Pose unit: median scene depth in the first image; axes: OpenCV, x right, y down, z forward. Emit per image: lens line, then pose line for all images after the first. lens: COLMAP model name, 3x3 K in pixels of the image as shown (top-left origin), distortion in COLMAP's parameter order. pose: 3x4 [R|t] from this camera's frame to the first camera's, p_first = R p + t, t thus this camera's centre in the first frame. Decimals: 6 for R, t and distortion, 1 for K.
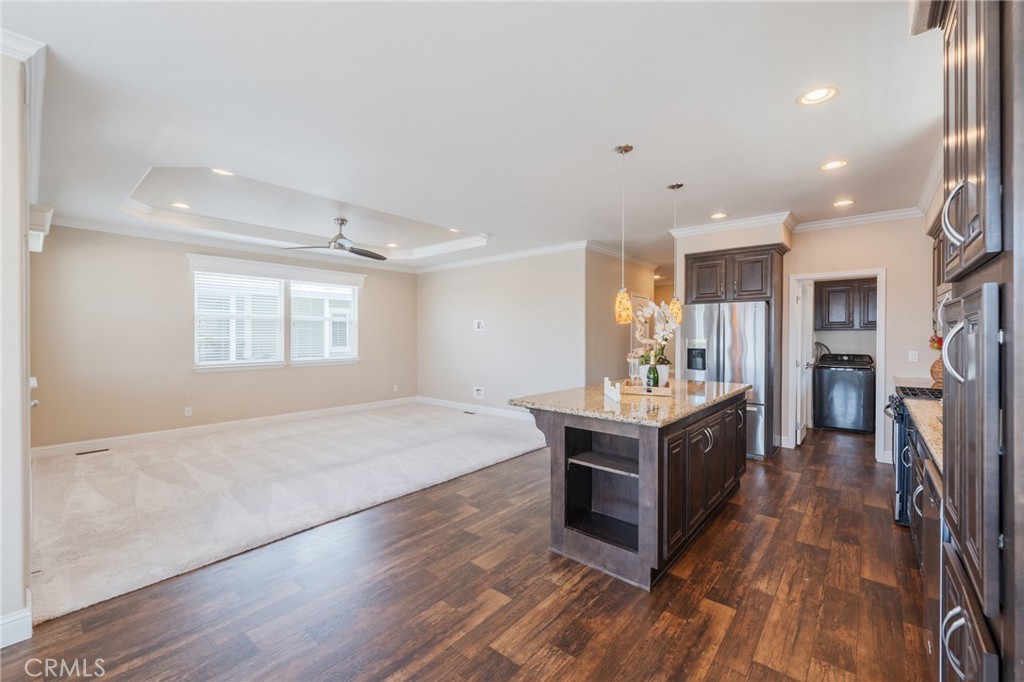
lens RADIAL K [[413.5, 0, 514.8], [0, 413.5, 340.1], [0, 0, 1]] dist [0.000470, -0.001321]
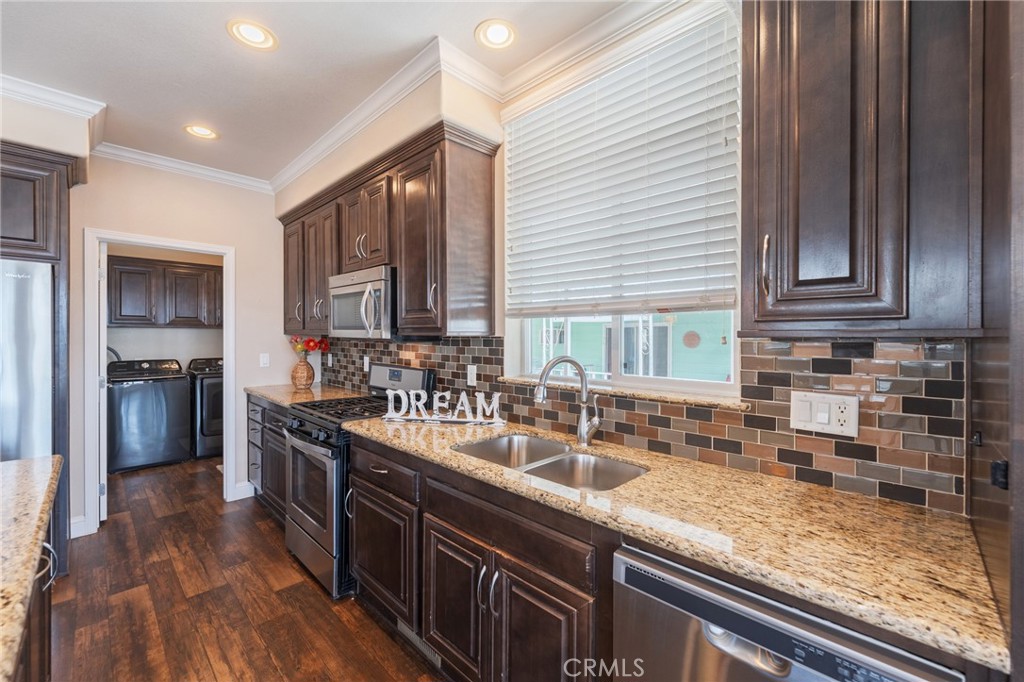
lens RADIAL K [[413.5, 0, 510.2], [0, 413.5, 338.3], [0, 0, 1]] dist [0.000470, -0.001321]
pose [[0.069348, -0.008041, 0.997560, 0.154978], [0.009510, 0.999927, 0.007399, -0.005997], [-0.997547, 0.008973, 0.069419, 0.414664]]
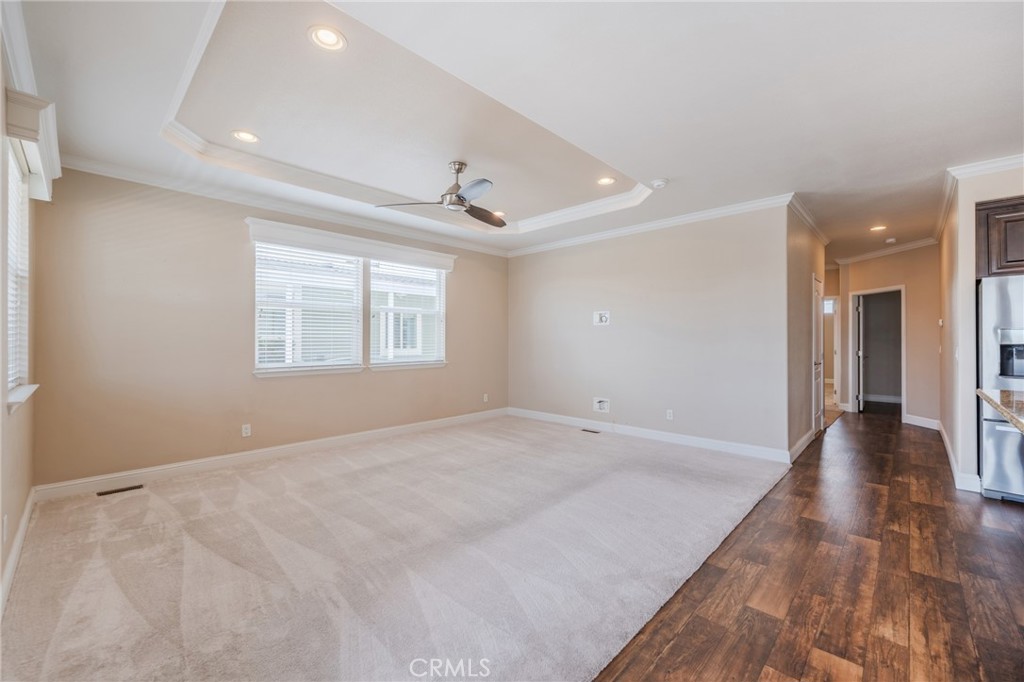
lens RADIAL K [[413.5, 0, 517.9], [0, 413.5, 339.6], [0, 0, 1]] dist [0.000470, -0.001321]
pose [[0.998690, -0.000622, -0.051170, -0.314902], [-0.000010, 0.999924, -0.012355, 0.021984], [0.051174, 0.012339, 0.998614, 0.334662]]
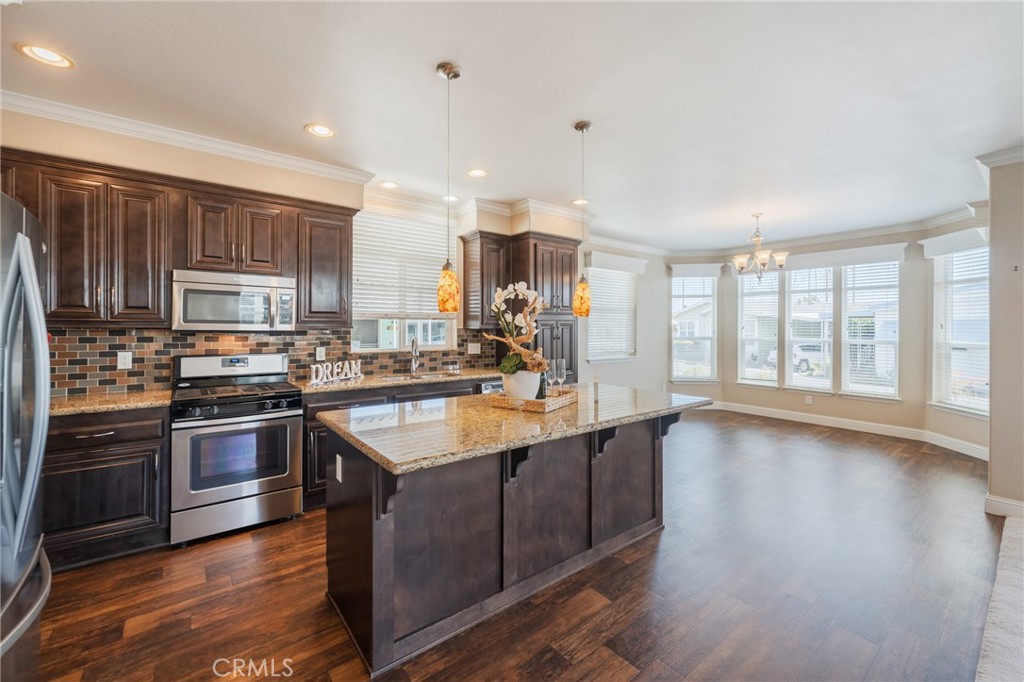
lens RADIAL K [[413.5, 0, 505.9], [0, 413.5, 326.5], [0, 0, 1]] dist [0.000470, -0.001321]
pose [[-0.977813, -0.003370, 0.209454, 0.147708], [-0.001212, 0.999945, 0.010429, -0.018180], [-0.209478, 0.009943, -0.977763, 1.200714]]
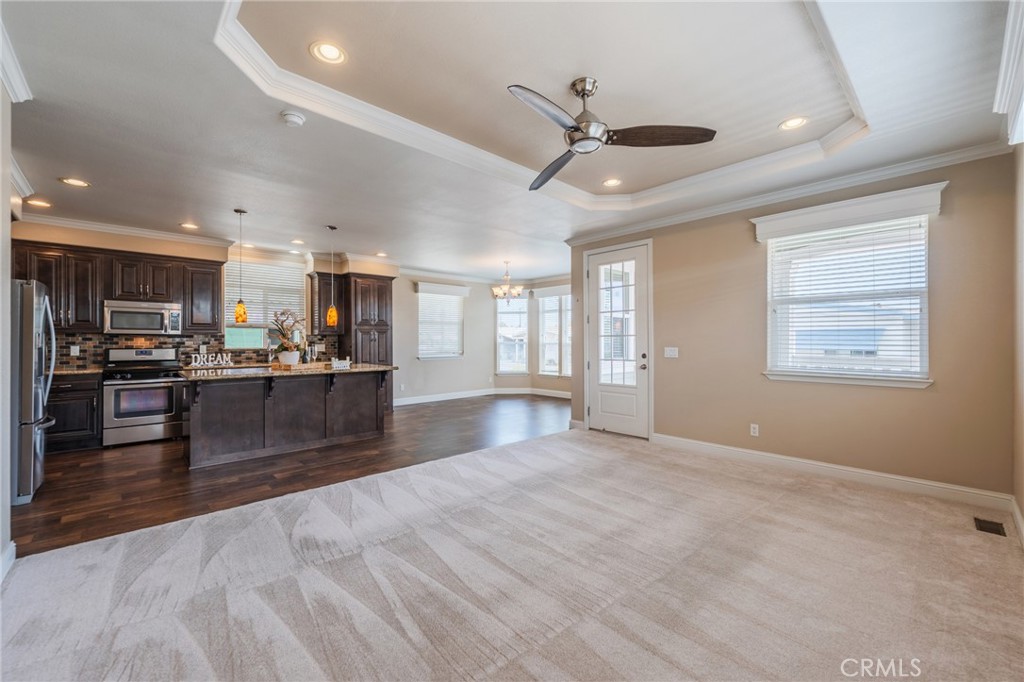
lens RADIAL K [[413.5, 0, 507.4], [0, 413.5, 339.6], [0, 0, 1]] dist [0.000470, -0.001321]
pose [[-0.992824, 0.000867, 0.119579, -0.438033], [0.002123, 0.999944, 0.010378, 0.001172], [-0.119564, 0.010557, -0.992770, 1.668600]]
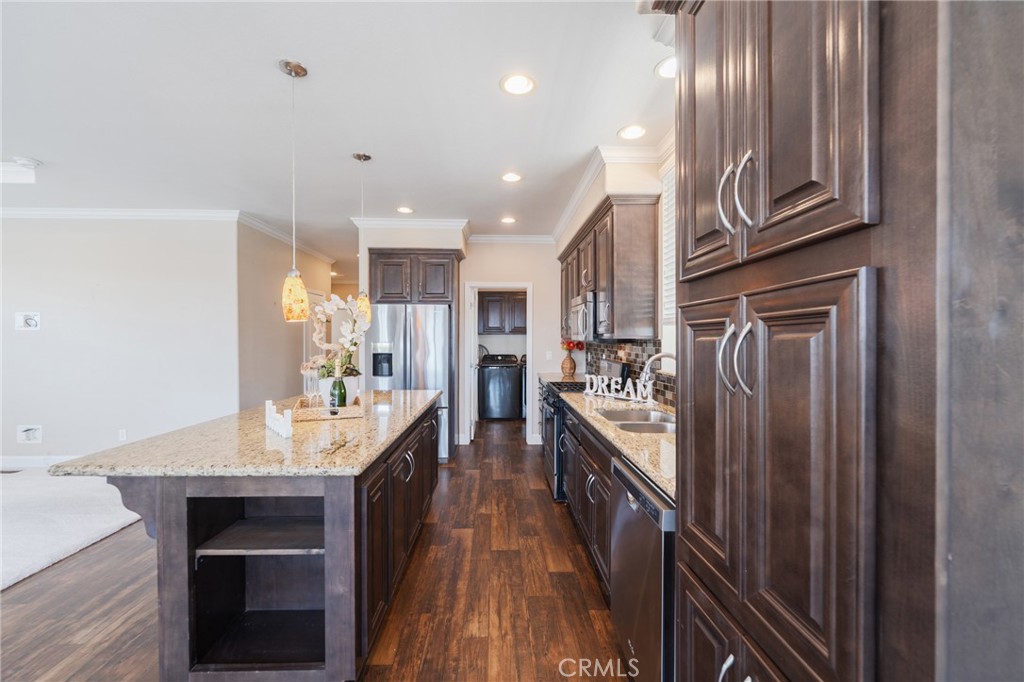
lens RADIAL K [[413.5, 0, 510.6], [0, 413.5, 345.7], [0, 0, 1]] dist [0.000470, -0.001321]
pose [[0.737634, -0.010195, 0.675124, 0.036048], [0.006170, 0.999946, 0.008359, -0.001683], [-0.675173, -0.002000, 0.737657, 0.148203]]
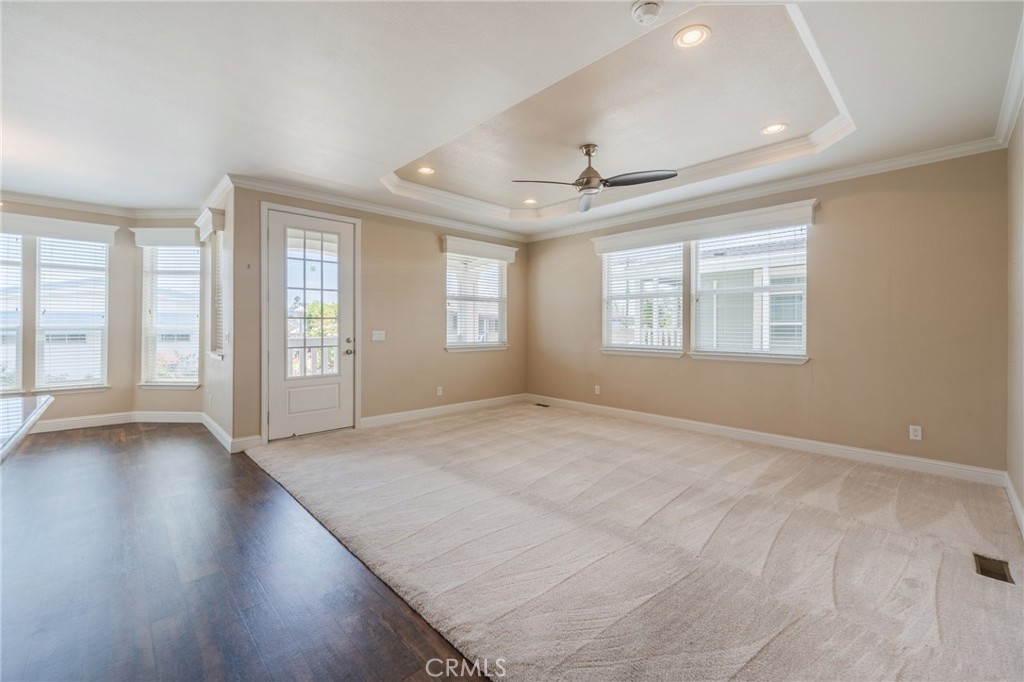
lens RADIAL K [[413.5, 0, 512.2], [0, 413.5, 326.8], [0, 0, 1]] dist [0.000470, -0.001321]
pose [[-0.088187, 0.003403, -0.996098, 0.321832], [-0.012283, 0.999914, 0.004503, 0.013338], [0.996028, 0.012632, -0.088138, 1.045741]]
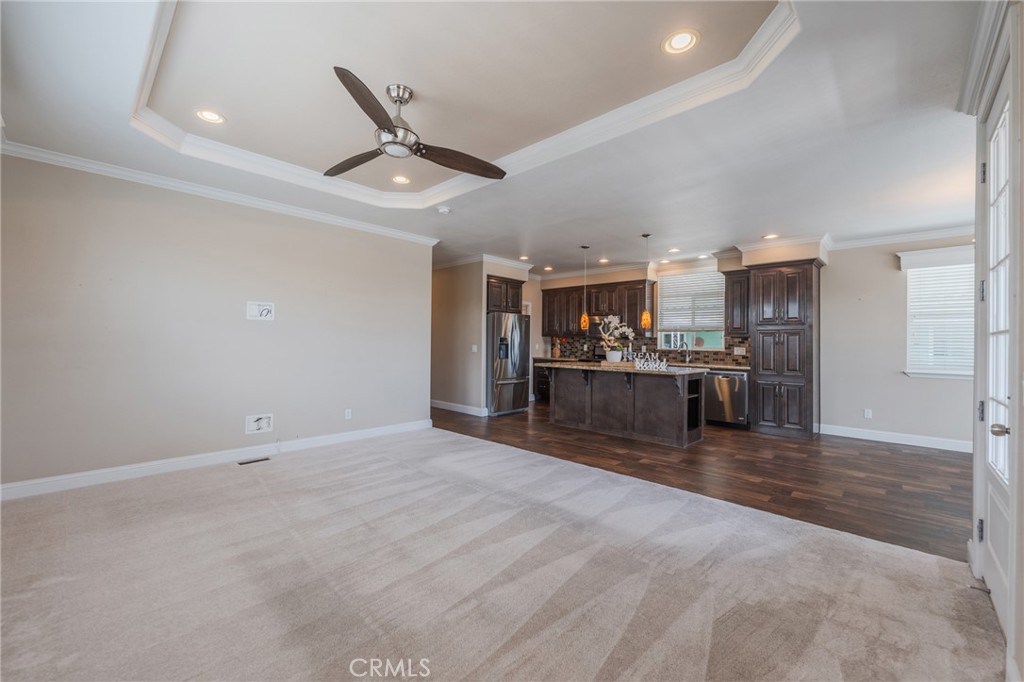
lens RADIAL K [[413.5, 0, 514.7], [0, 413.5, 322.4], [0, 0, 1]] dist [0.000470, -0.001321]
pose [[0.052250, 0.048413, 0.997460, -1.027395], [-0.000732, 0.998826, -0.048441, 0.016956], [-0.998634, 0.001800, 0.052224, 0.929531]]
